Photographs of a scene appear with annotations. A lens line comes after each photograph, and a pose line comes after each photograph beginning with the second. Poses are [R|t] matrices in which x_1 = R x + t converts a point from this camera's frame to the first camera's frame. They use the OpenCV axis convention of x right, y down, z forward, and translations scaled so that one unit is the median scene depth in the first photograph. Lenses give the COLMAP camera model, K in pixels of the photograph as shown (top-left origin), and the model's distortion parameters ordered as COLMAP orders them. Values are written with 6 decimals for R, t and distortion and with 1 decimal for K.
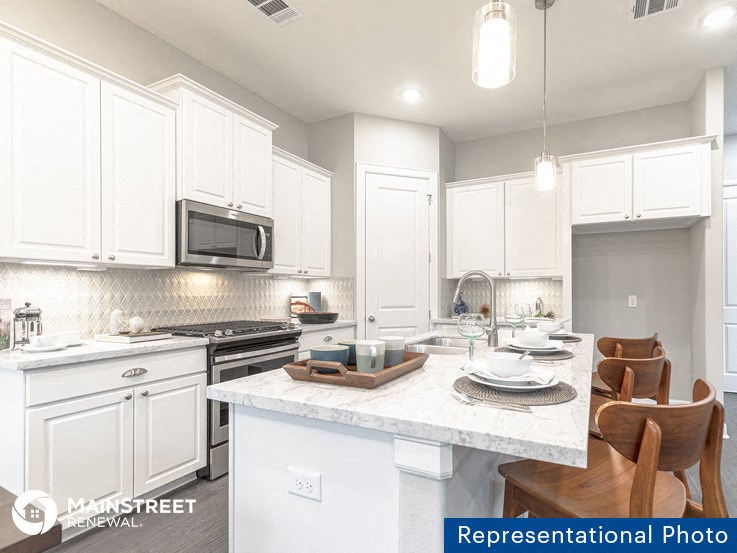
lens RADIAL K [[371.9, 0, 417.3], [0, 371.9, 289.3], [0, 0, 1]] dist [0.003854, -0.002122]
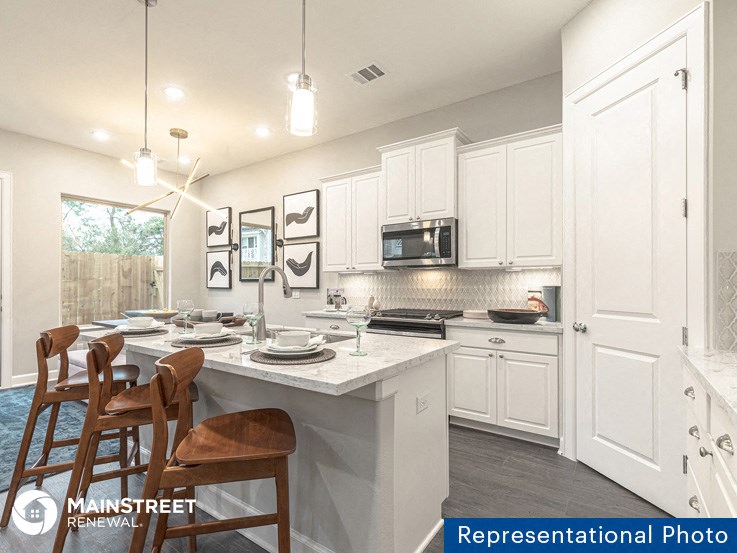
lens RADIAL K [[371.9, 0, 338.5], [0, 371.9, 284.4], [0, 0, 1]] dist [0.003854, -0.002122]
pose [[-0.190666, -0.001460, -0.981654, 0.738139], [0.008201, 0.999962, -0.003080, 0.004103], [0.981621, -0.008637, -0.190647, 0.890578]]
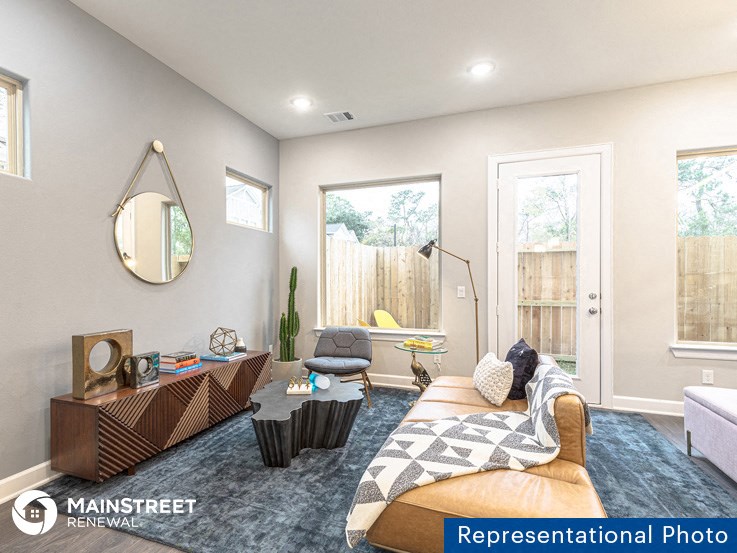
lens RADIAL K [[371.9, 0, 355.4], [0, 371.9, 281.0], [0, 0, 1]] dist [0.003854, -0.002122]
pose [[-0.995373, 0.001229, -0.096077, 0.479007], [0.002147, 0.999953, -0.009443, -0.002377], [0.096061, -0.009606, -0.995329, 0.458368]]
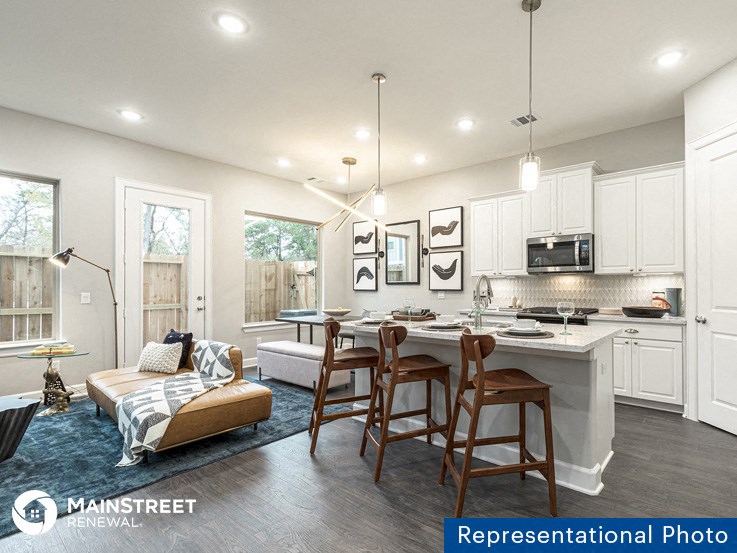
lens RADIAL K [[371.9, 0, 419.1], [0, 371.9, 285.4], [0, 0, 1]] dist [0.003854, -0.002122]
pose [[-0.206602, -0.002072, -0.978423, 1.058508], [0.010967, 0.999930, -0.004433, -0.003228], [0.978364, -0.011646, -0.206565, 0.680186]]
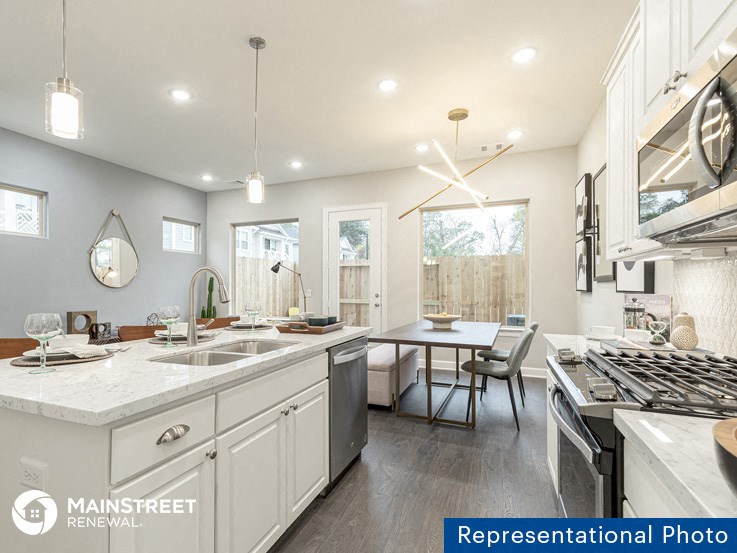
lens RADIAL K [[371.9, 0, 336.8], [0, 371.9, 282.6], [0, 0, 1]] dist [0.003854, -0.002122]
pose [[-0.999413, 0.001358, -0.034223, -0.098210], [0.001984, 0.999831, -0.018265, 0.004185], [0.034192, -0.018322, -0.999247, 1.254208]]
